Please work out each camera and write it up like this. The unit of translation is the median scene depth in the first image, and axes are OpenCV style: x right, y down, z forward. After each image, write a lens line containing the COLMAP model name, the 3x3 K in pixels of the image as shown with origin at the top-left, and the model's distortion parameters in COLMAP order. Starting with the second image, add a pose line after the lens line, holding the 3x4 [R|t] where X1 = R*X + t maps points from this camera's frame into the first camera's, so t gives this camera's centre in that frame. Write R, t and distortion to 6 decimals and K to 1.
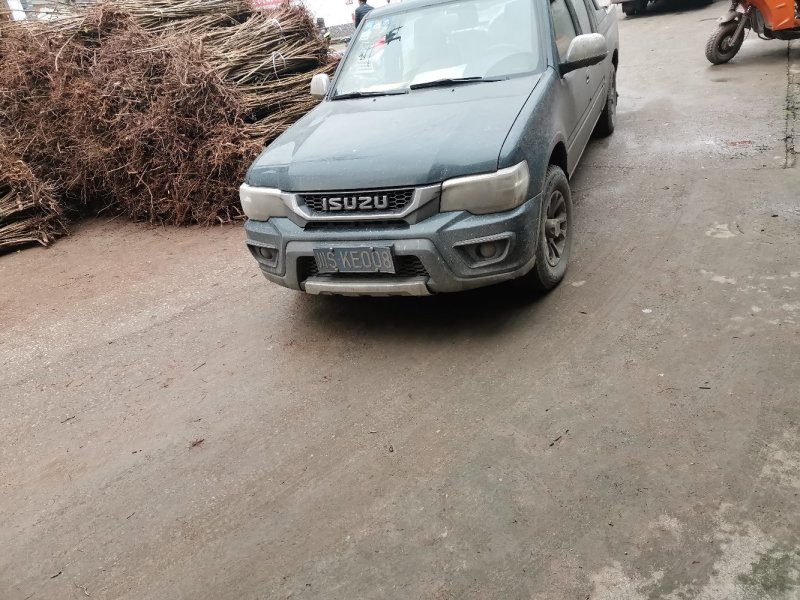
lens RADIAL K [[591.7, 0, 406.5], [0, 591.7, 295.8], [0, 0, 1]] dist [0.083601, -0.105631]
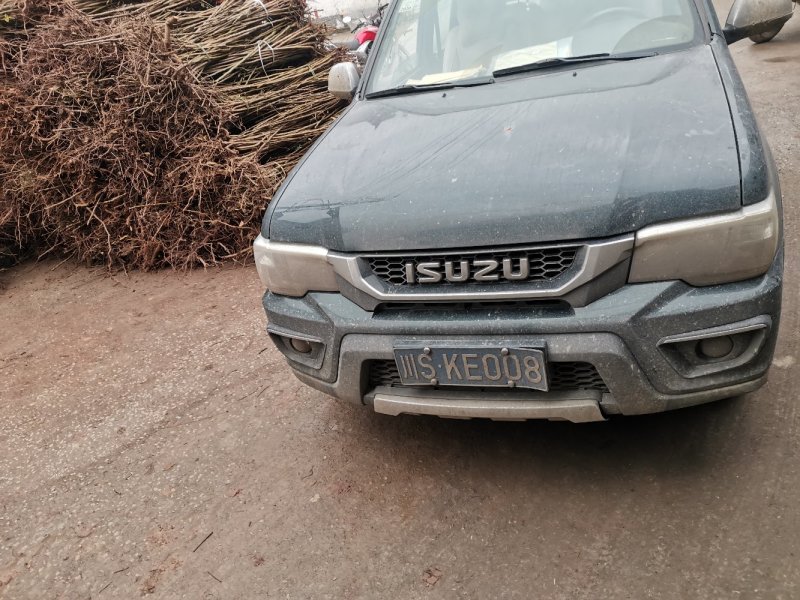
lens RADIAL K [[591.7, 0, 406.5], [0, 591.7, 295.8], [0, 0, 1]] dist [0.083601, -0.105631]
pose [[0.997211, -0.053703, 0.051826, -0.101518], [0.053599, 0.998557, 0.003380, -0.078582], [-0.051932, -0.000592, 0.998650, 0.242636]]
